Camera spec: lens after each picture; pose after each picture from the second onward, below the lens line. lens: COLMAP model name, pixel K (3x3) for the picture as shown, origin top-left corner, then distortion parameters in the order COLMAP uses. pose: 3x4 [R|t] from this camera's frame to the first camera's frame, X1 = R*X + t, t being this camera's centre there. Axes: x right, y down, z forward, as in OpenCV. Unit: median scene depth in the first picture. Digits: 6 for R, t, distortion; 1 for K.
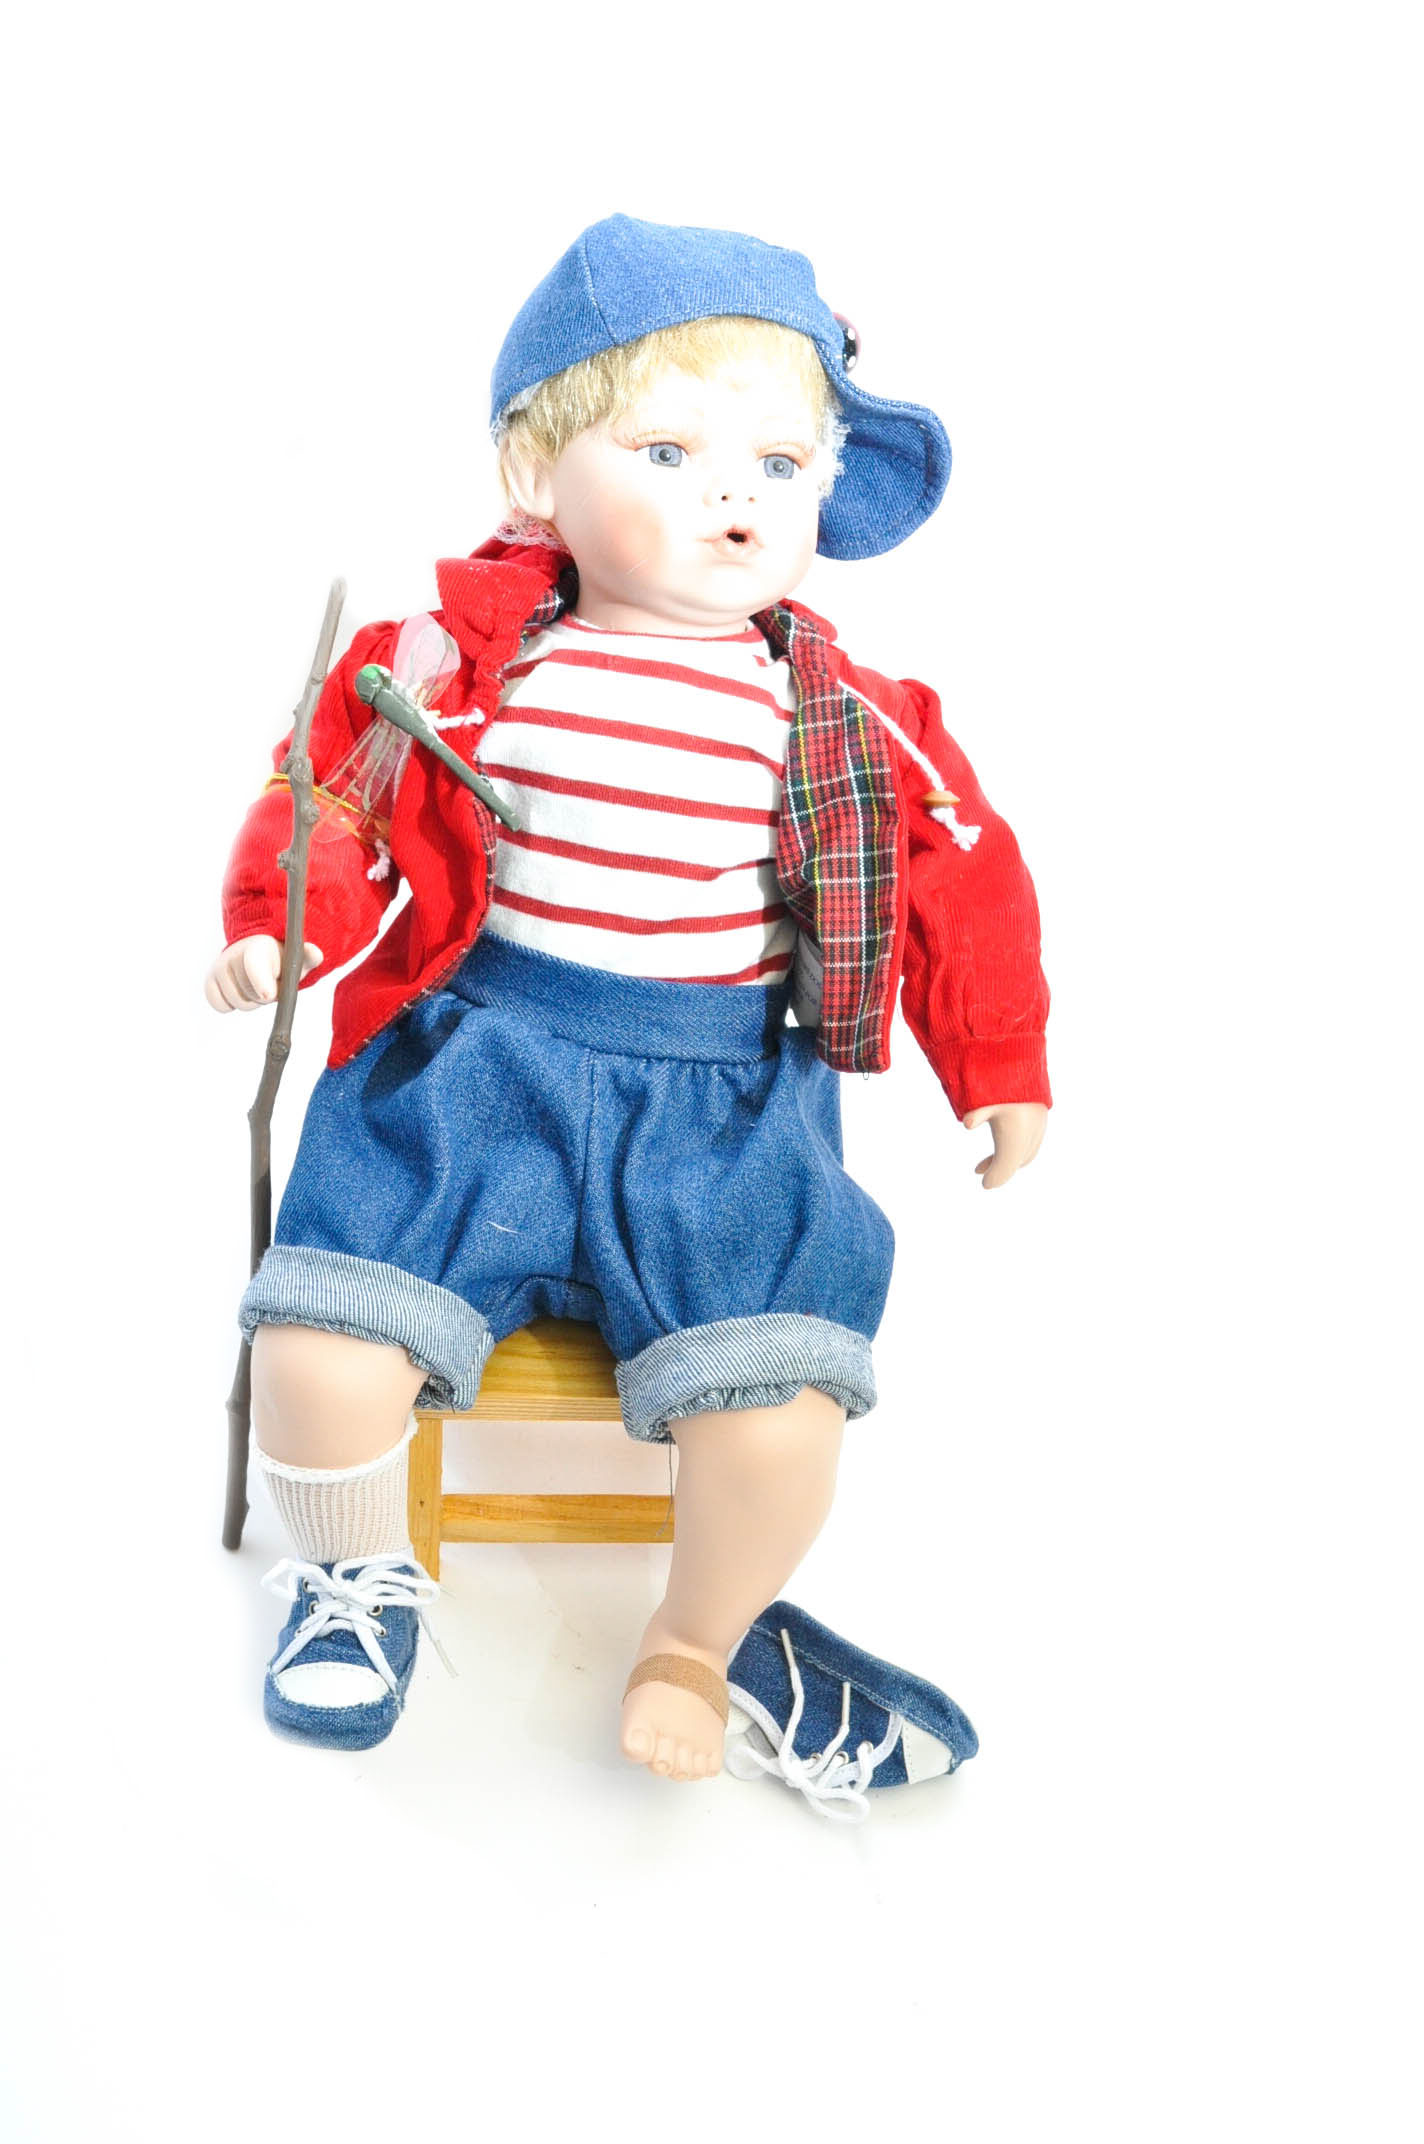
lens RADIAL K [[2946.3, 0, 707.6], [0, 2946.3, 1076.8], [0, 0, 1]] dist [-0.002084, 0.000000]
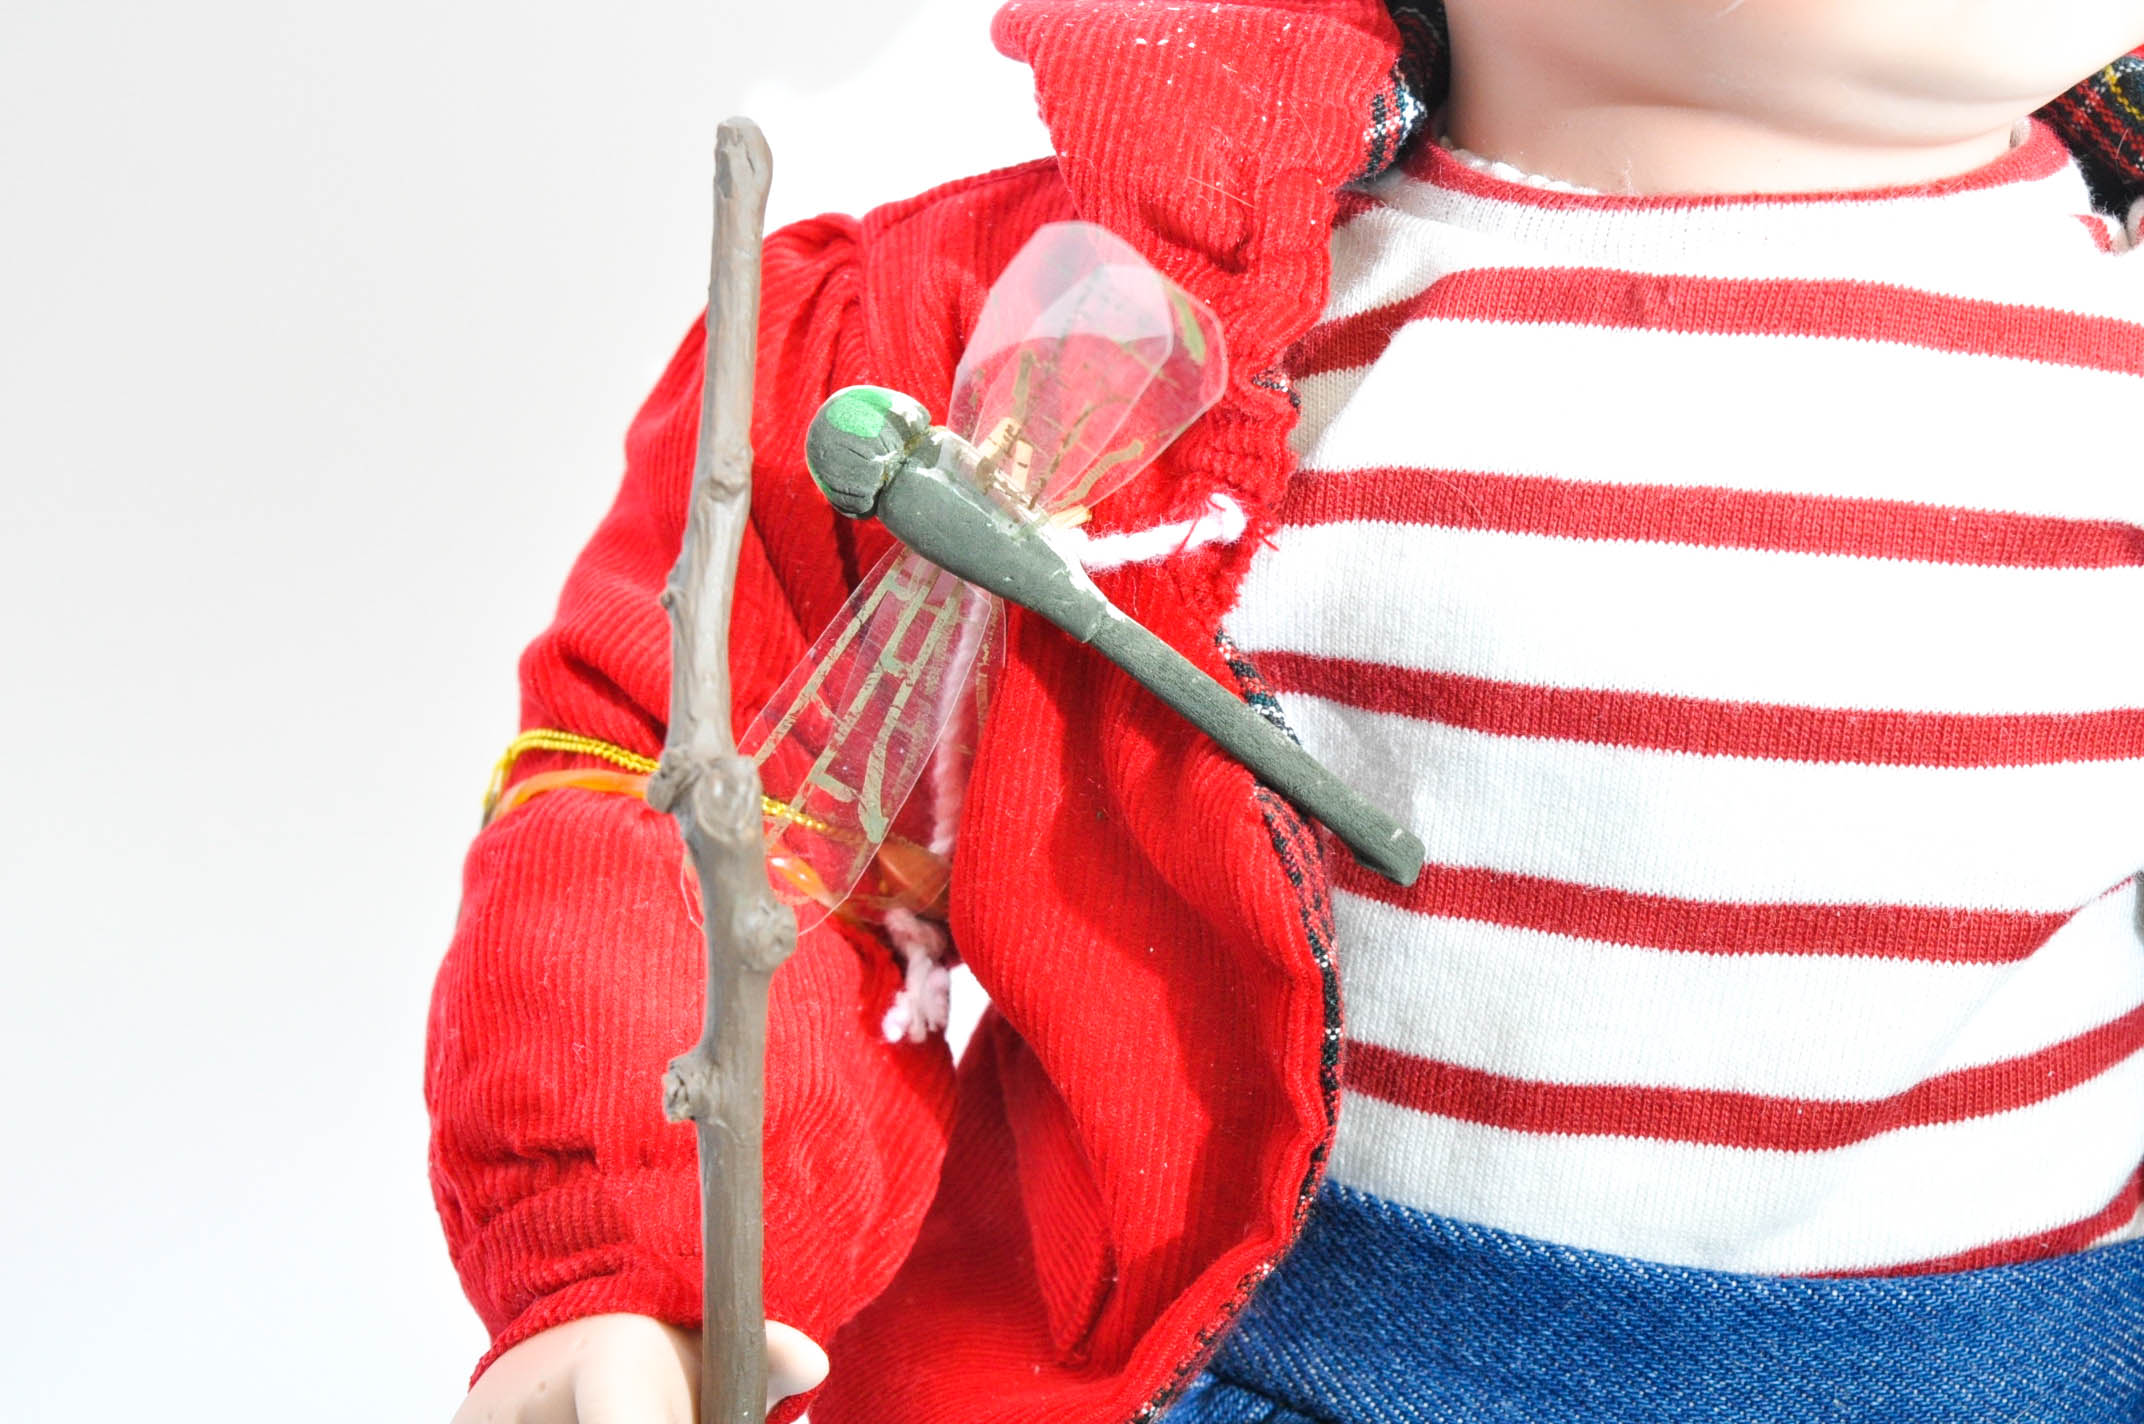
lens RADIAL K [[4681.2, 0, 1079.2], [0, 4681.2, 708.5], [0, 0, 1]] dist [0.123226, 0.000000]
pose [[0.989936, -0.120430, 0.074319, -0.132003], [0.118483, 0.992500, 0.030087, -0.119145], [-0.077385, -0.020979, 0.996781, 0.511504]]
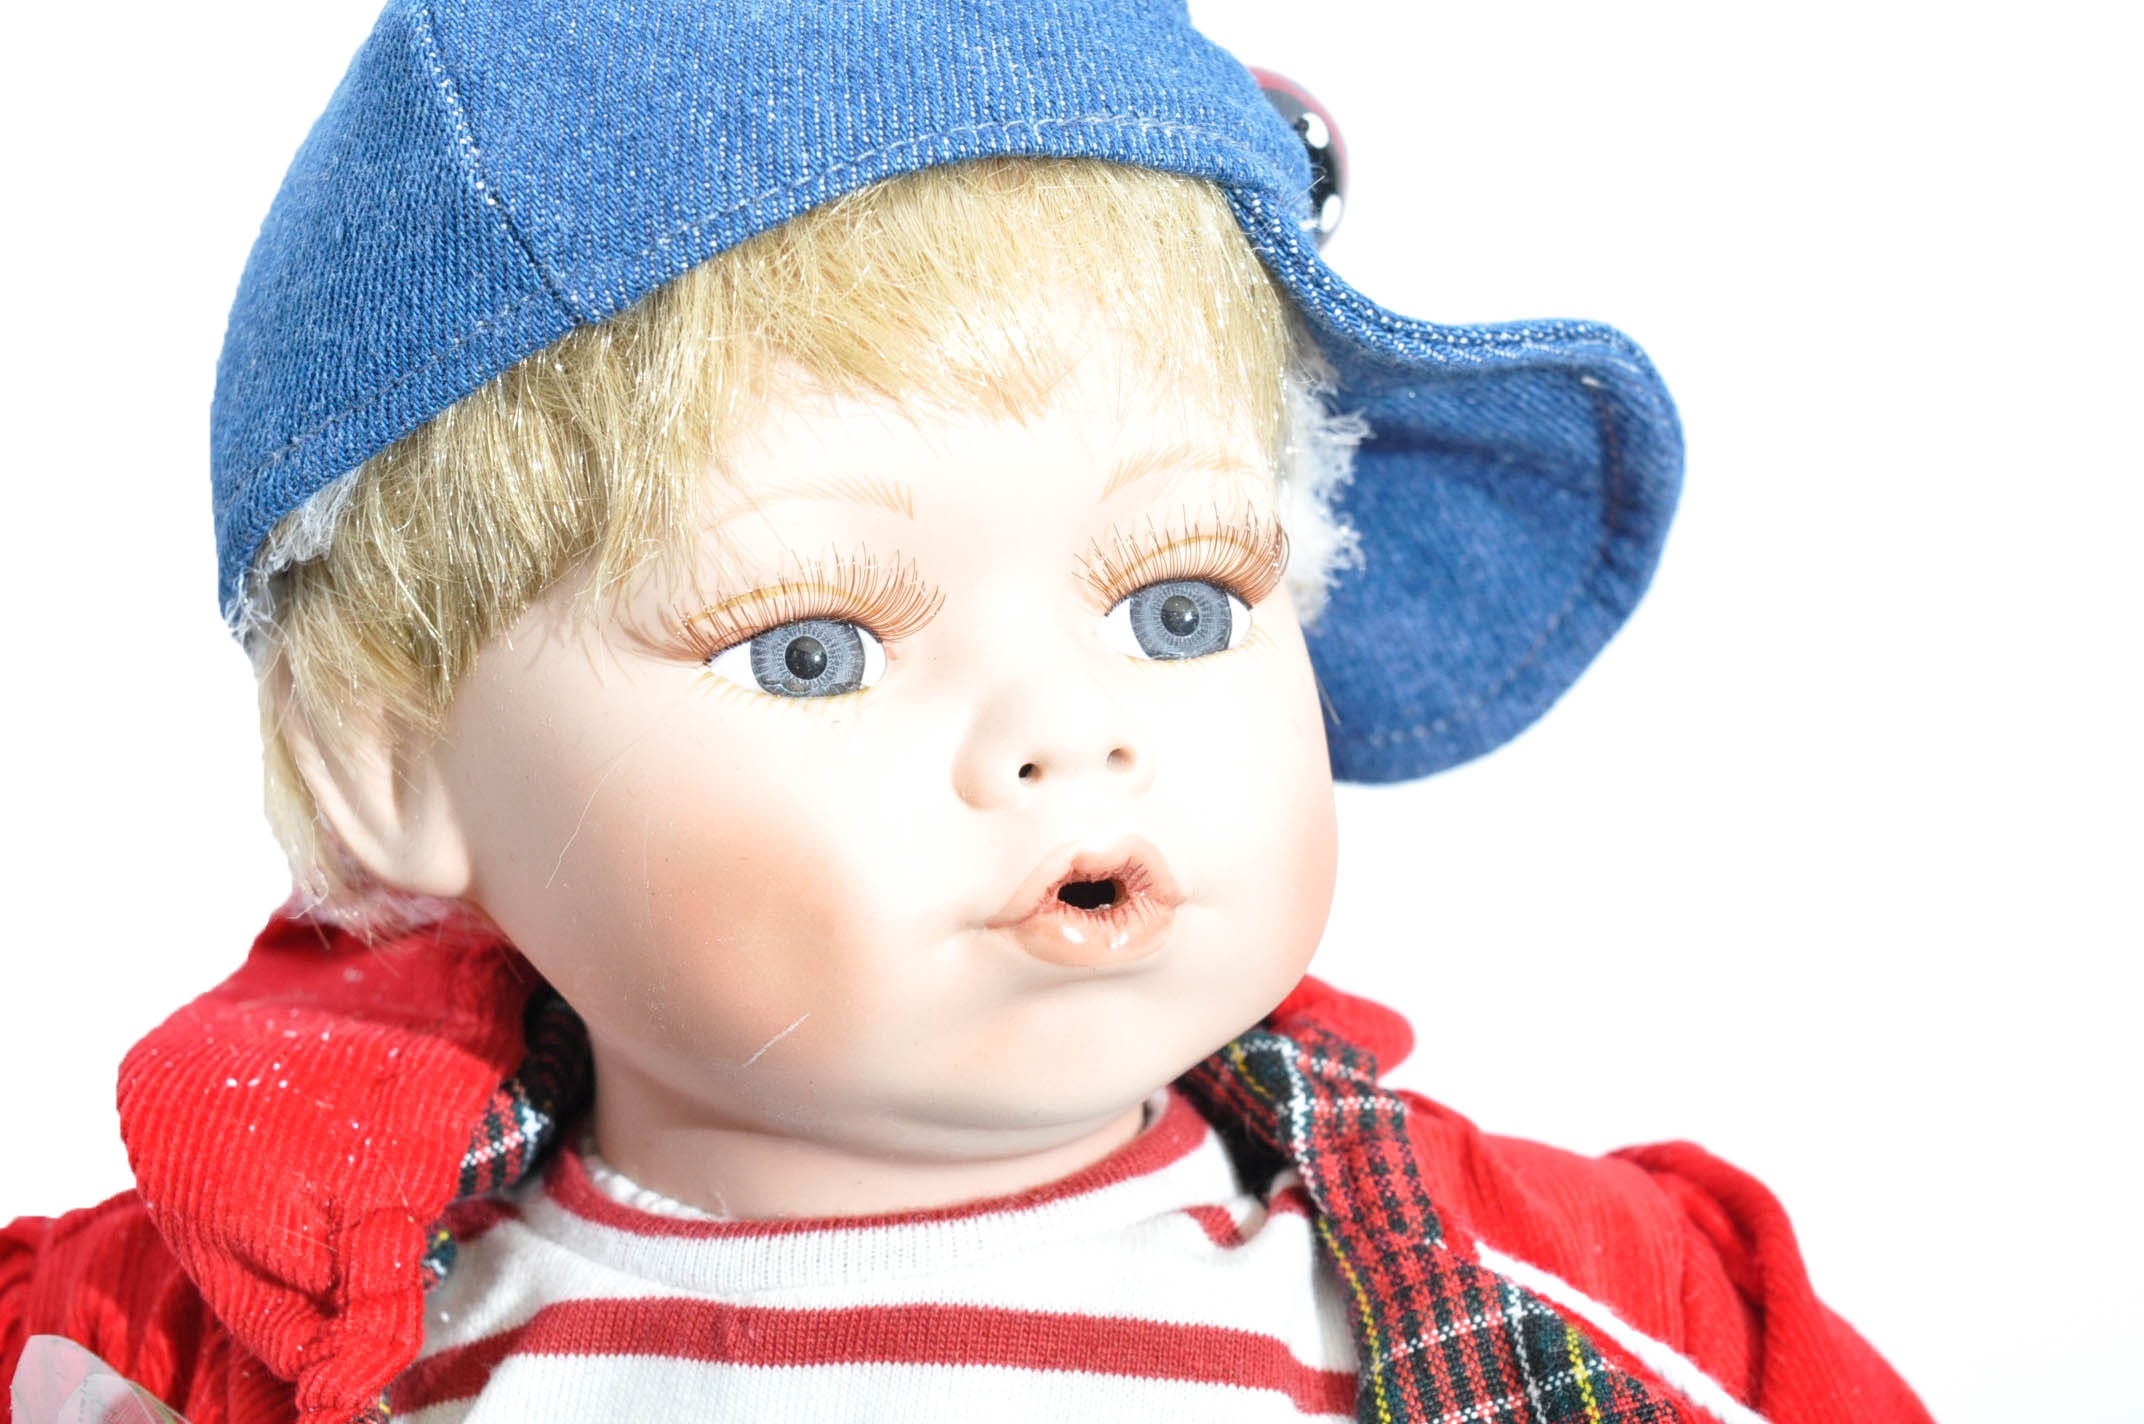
lens RADIAL K [[4681.2, 0, 1068.2], [0, 4681.2, 708.3], [0, 0, 1]] dist [0.123226, 0.000000]
pose [[0.985515, -0.165136, 0.038612, -0.007234], [0.167420, 0.983657, -0.066252, -0.164443], [-0.027041, 0.071757, 0.997056, 0.510168]]
